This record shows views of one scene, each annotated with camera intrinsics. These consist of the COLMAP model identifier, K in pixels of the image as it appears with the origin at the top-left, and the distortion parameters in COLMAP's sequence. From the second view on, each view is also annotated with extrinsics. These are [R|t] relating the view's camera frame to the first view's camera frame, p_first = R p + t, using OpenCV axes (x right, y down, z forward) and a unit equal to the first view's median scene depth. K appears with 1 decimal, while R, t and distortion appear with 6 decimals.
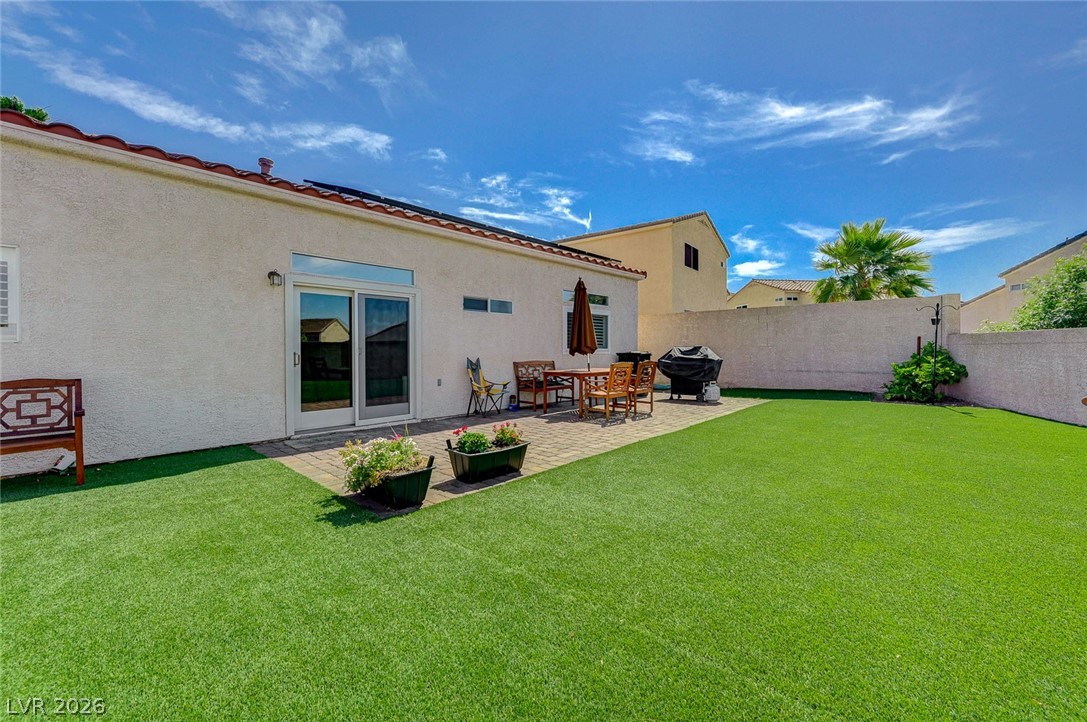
lens RADIAL K [[431.4, 0, 546.8], [0, 431.4, 365.0], [0, 0, 1]] dist [0.004179, -0.000121]
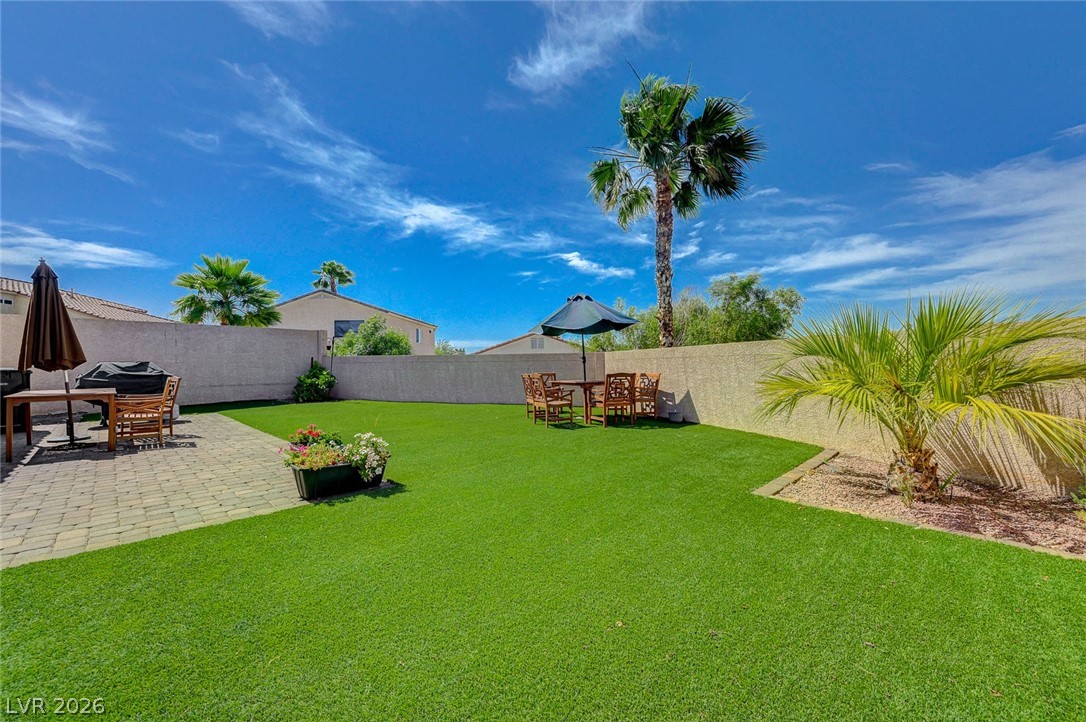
lens RADIAL K [[431.0, 0, 546.3], [0, 431.0, 365.0], [0, 0, 1]] dist [0.004179, -0.000121]
pose [[0.038787, 0.006174, 0.999228, -0.508118], [0.042782, 0.999054, -0.007833, 0.005870], [-0.998331, 0.043053, 0.038486, 0.146470]]
